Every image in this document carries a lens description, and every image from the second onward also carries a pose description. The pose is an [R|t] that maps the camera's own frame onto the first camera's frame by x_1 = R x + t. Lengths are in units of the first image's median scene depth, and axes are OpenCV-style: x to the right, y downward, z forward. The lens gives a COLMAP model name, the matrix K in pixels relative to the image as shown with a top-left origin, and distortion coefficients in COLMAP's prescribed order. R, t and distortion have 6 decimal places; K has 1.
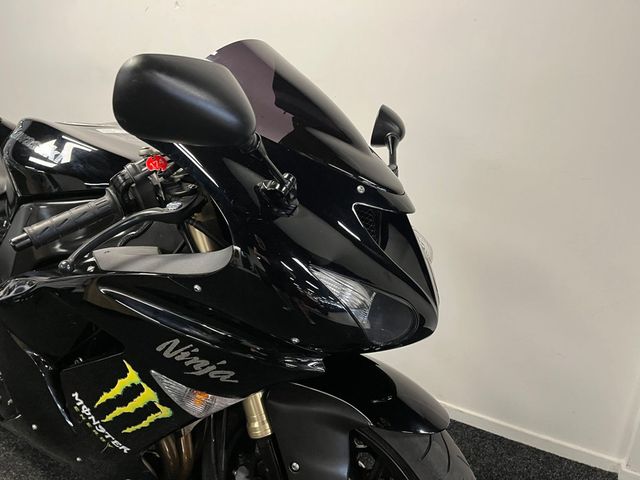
lens RADIAL K [[491.9, 0, 319.5], [0, 491.9, 244.7], [0, 0, 1]] dist [0.083764, -0.118151]
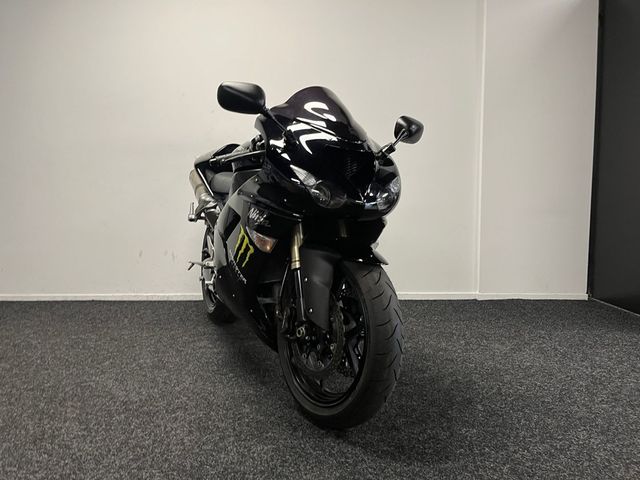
lens RADIAL K [[491.9, 0, 319.5], [0, 491.9, 244.7], [0, 0, 1]] dist [0.083764, -0.118151]
pose [[0.821812, 0.024543, -0.569230, 1.117157], [-0.139425, 0.977359, -0.159152, 0.600864], [0.552436, 0.210158, 0.806628, -0.550030]]
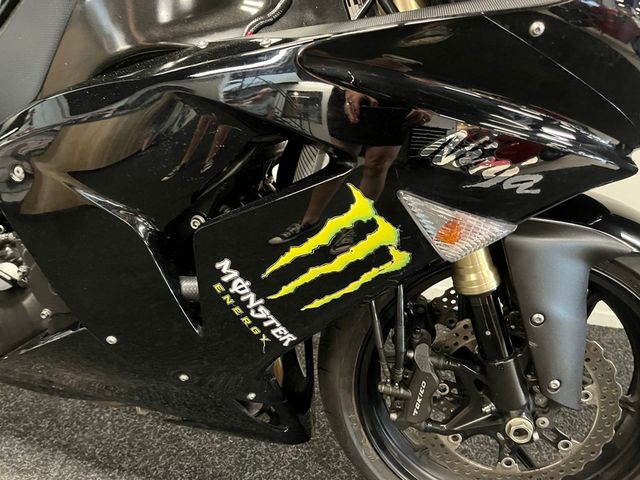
lens RADIAL K [[491.9, 0, 319.5], [0, 491.9, 244.7], [0, 0, 1]] dist [0.083764, -0.118151]
pose [[0.943483, -0.092642, 0.318210, -0.609929], [0.058284, 0.991553, 0.115866, 0.224416], [-0.326256, -0.090770, 0.940913, 0.393691]]
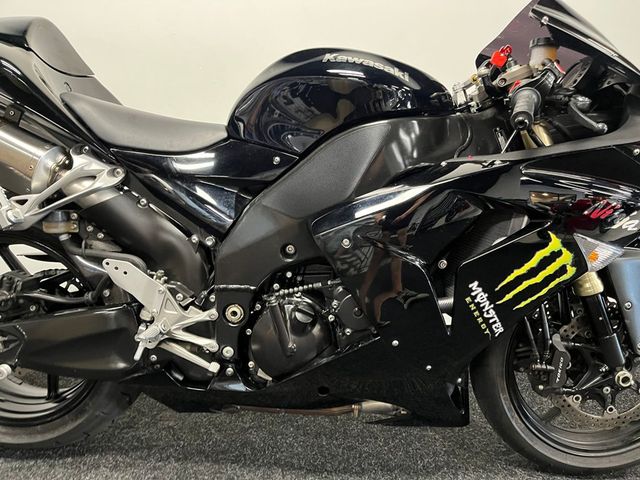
lens RADIAL K [[491.9, 0, 319.5], [0, 491.9, 244.7], [0, 0, 1]] dist [0.083764, -0.118151]
pose [[0.872582, -0.109922, 0.475939, -1.384433], [0.144308, 0.988871, -0.036185, 0.218082], [-0.466664, 0.100256, 0.878734, 0.201794]]
